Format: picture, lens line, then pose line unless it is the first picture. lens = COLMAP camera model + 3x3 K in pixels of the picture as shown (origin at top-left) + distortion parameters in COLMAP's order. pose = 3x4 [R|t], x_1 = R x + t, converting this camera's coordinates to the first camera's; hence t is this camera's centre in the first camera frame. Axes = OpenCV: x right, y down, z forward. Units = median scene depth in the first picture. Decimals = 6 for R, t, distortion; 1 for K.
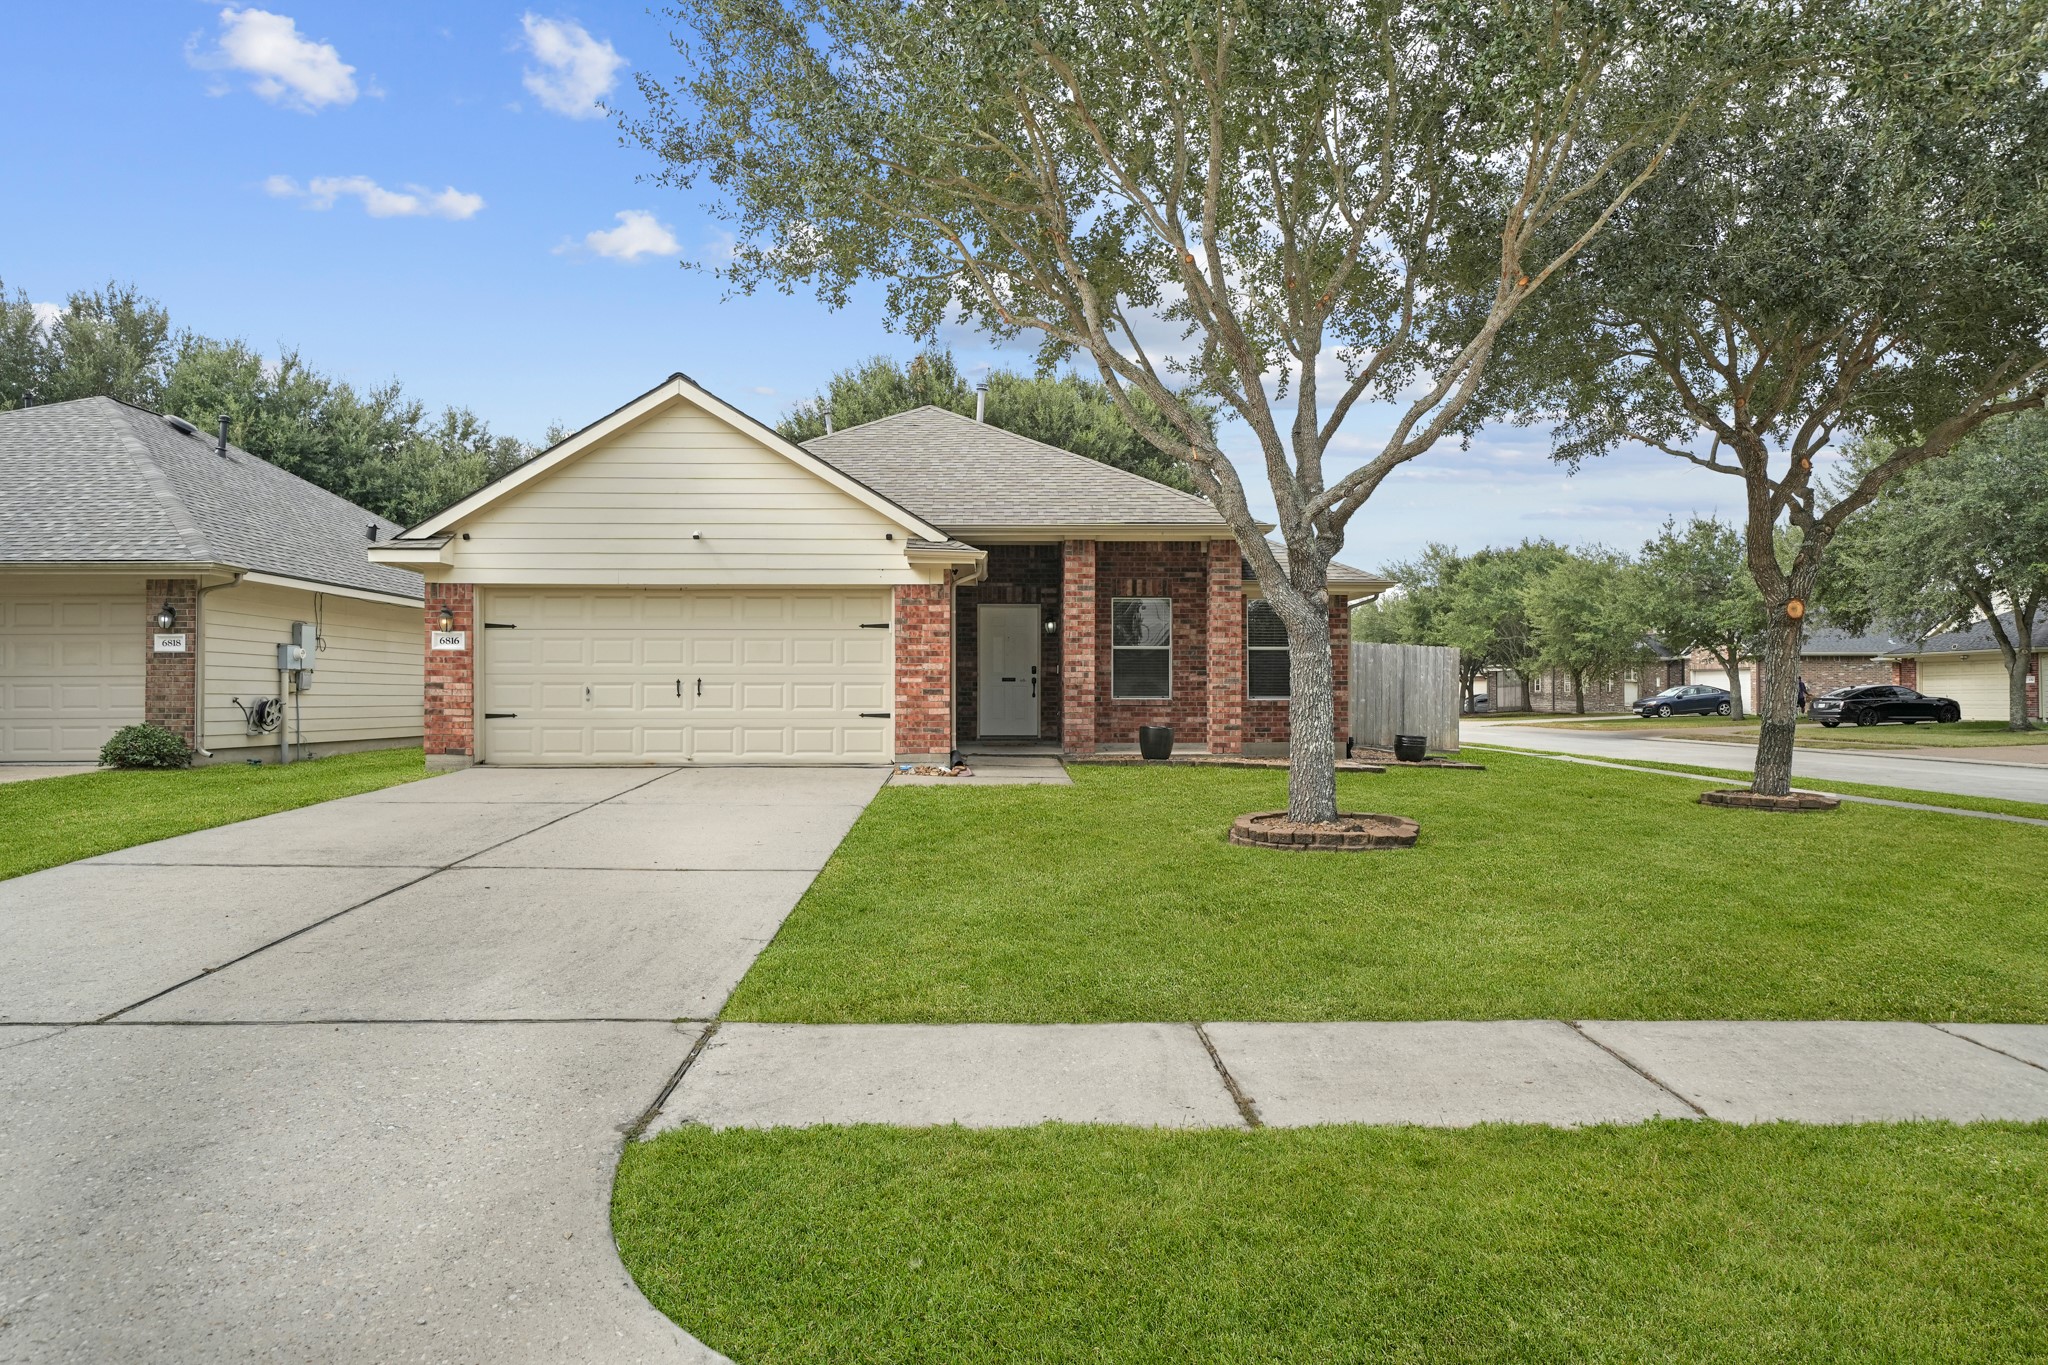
lens RADIAL K [[1229.3, 0, 1024.2], [0, 1229.3, 685.4], [0, 0, 1]] dist [-0.002829, 0.000310]
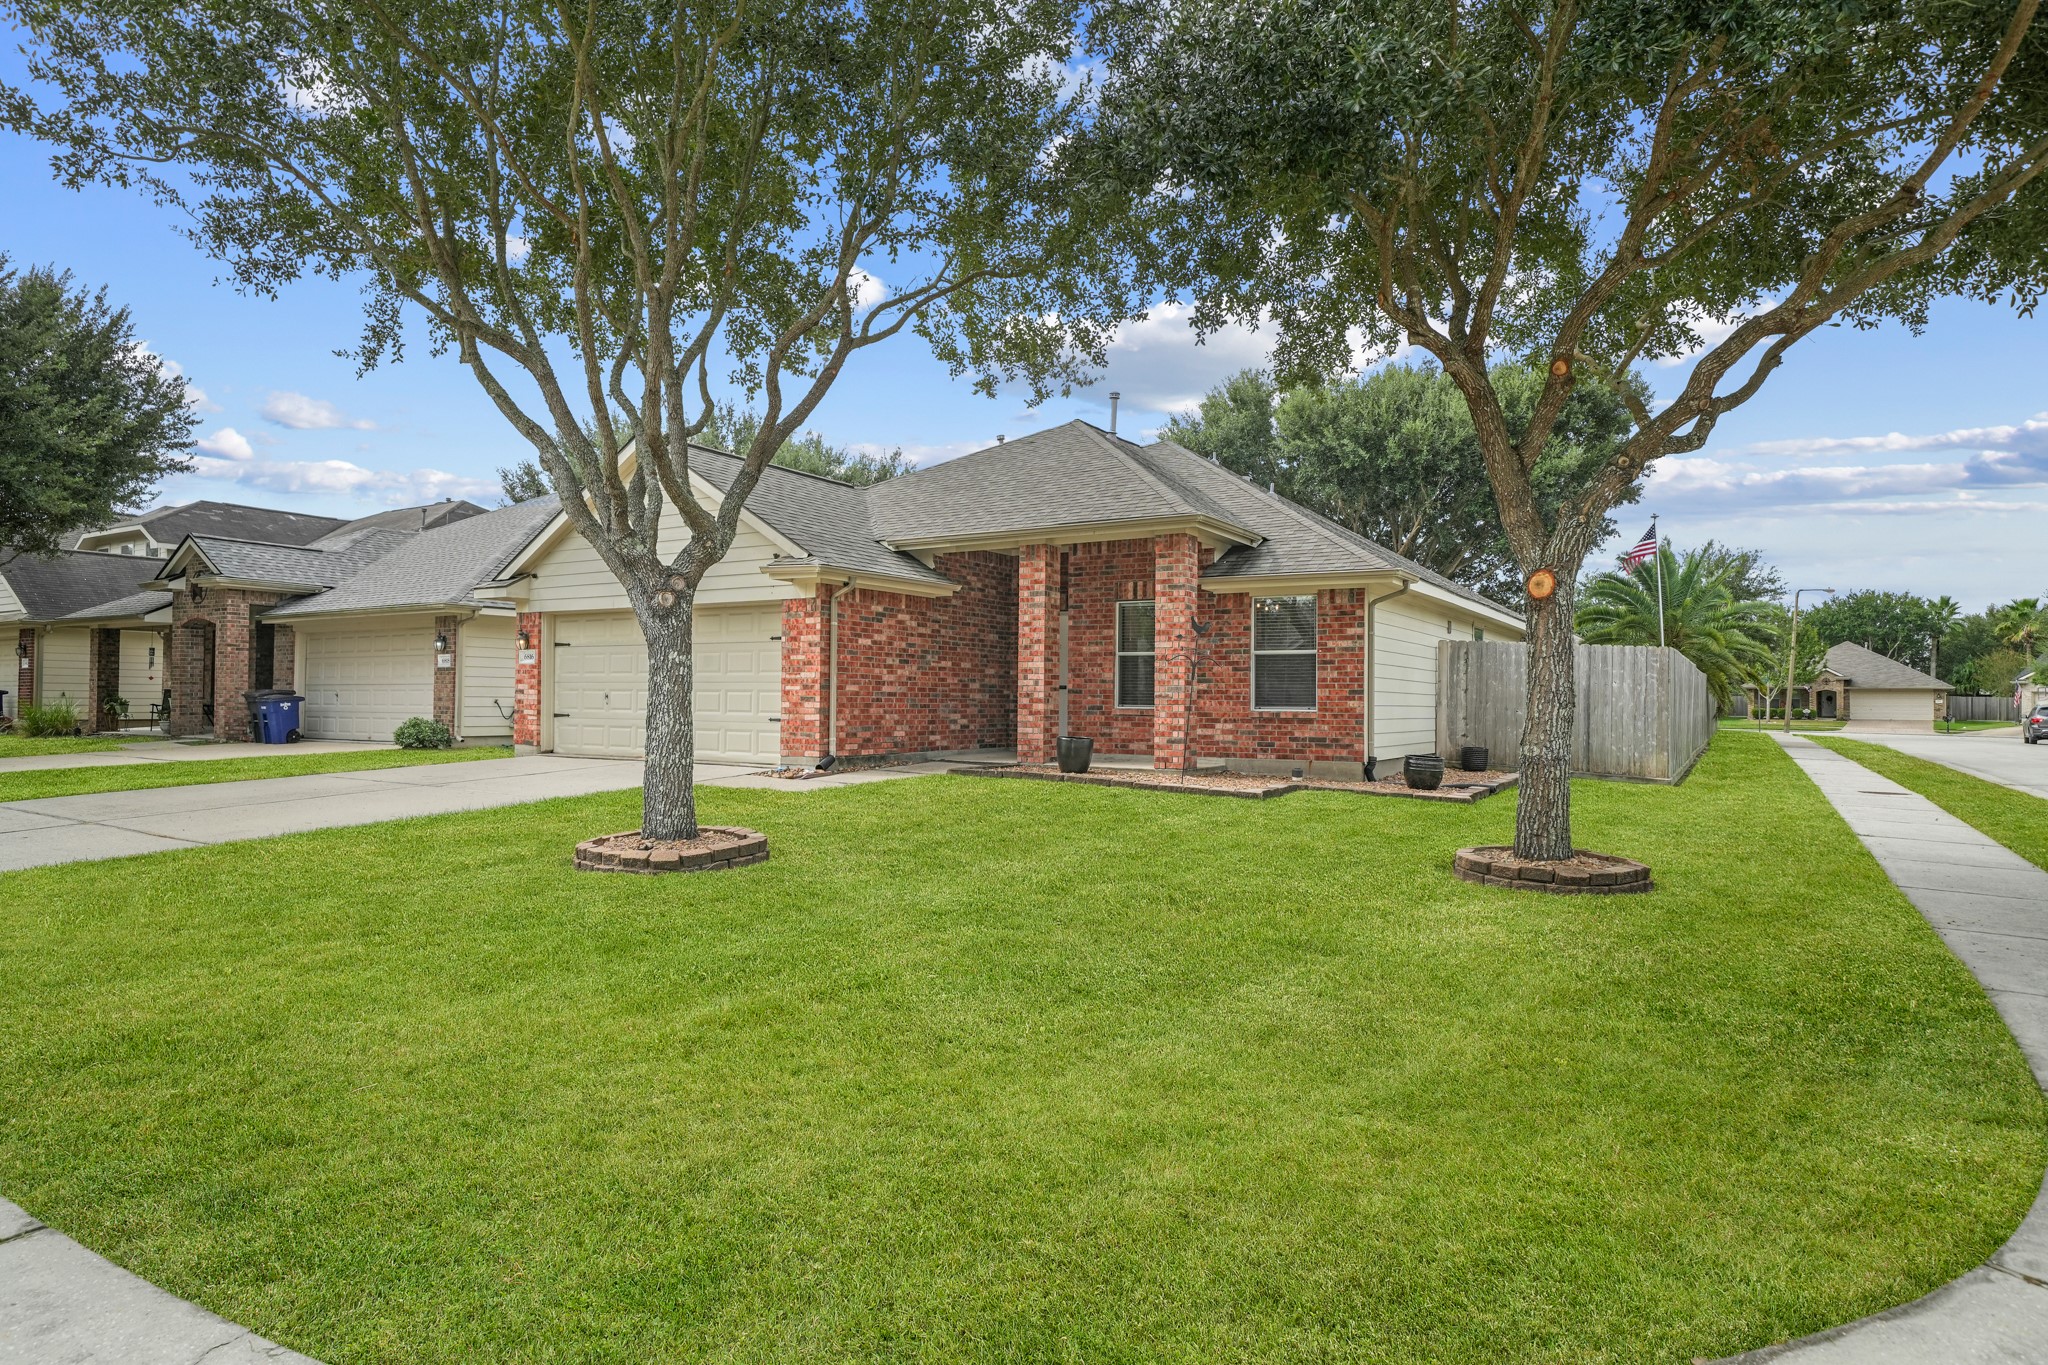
lens RADIAL K [[1145.3, 0, 1022.1], [0, 1145.3, 687.0], [0, 0, 1]] dist [0.003156, 0.000486]
pose [[0.838171, 0.001540, -0.545406, 0.535988], [-0.003957, 0.999987, -0.003258, -0.002219], [0.545393, 0.004889, 0.838166, 0.232882]]
